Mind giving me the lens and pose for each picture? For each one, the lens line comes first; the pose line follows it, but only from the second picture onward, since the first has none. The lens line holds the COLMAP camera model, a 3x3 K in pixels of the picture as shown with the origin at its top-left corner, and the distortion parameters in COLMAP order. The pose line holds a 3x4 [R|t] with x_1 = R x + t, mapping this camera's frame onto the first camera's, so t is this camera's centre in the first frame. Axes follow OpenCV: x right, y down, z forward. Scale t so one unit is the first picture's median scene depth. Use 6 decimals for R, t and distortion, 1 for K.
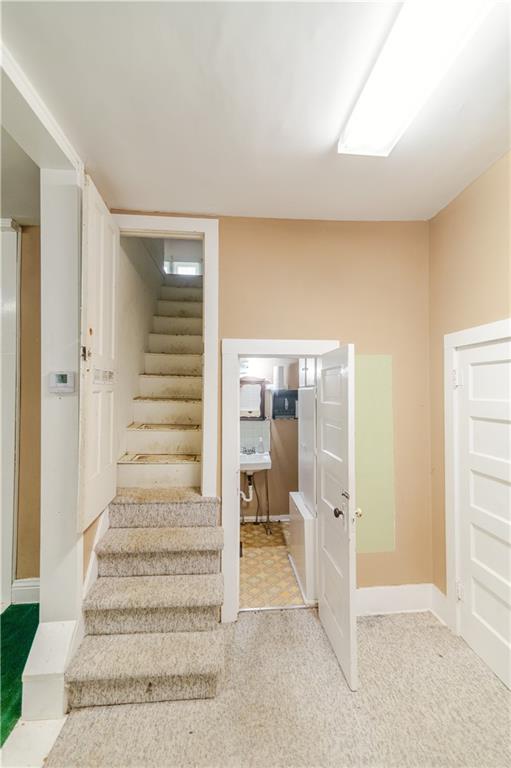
lens RADIAL K [[351.2, 0, 255.5], [0, 351.2, 384.0], [0, 0, 1]] dist [0.020161, 0.000208]
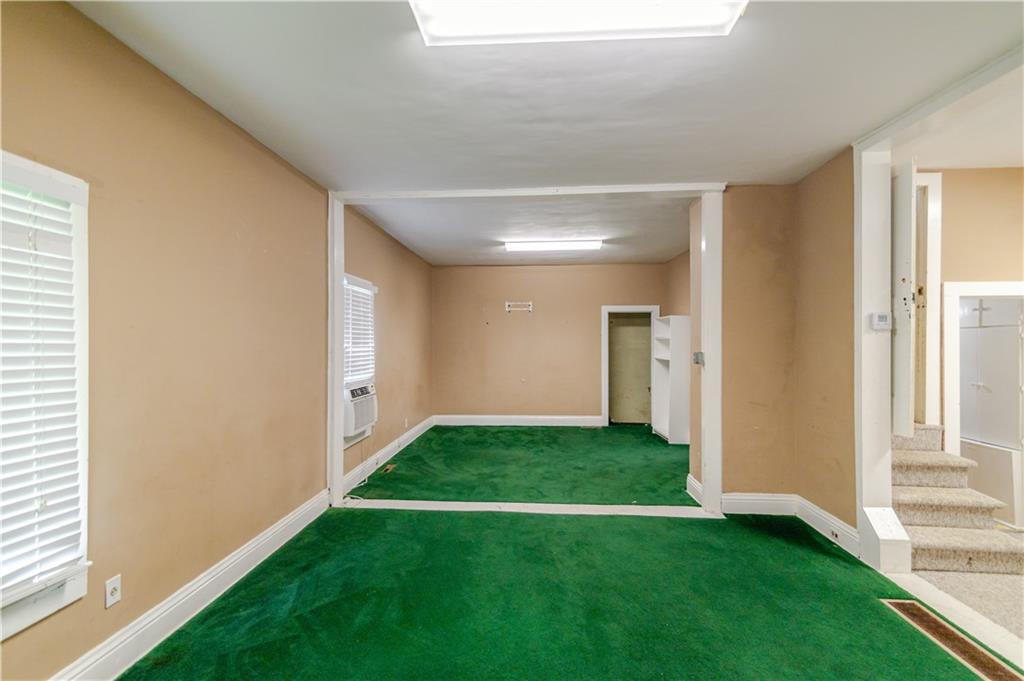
lens RADIAL K [[468.2, 0, 514.7], [0, 468.2, 342.0], [0, 0, 1]] dist [0.020161, 0.000208]
pose [[0.993227, -0.003406, -0.116141, -1.404037], [0.005623, 0.999808, 0.018761, 0.026213], [0.116055, -0.019287, 0.993056, -0.711457]]
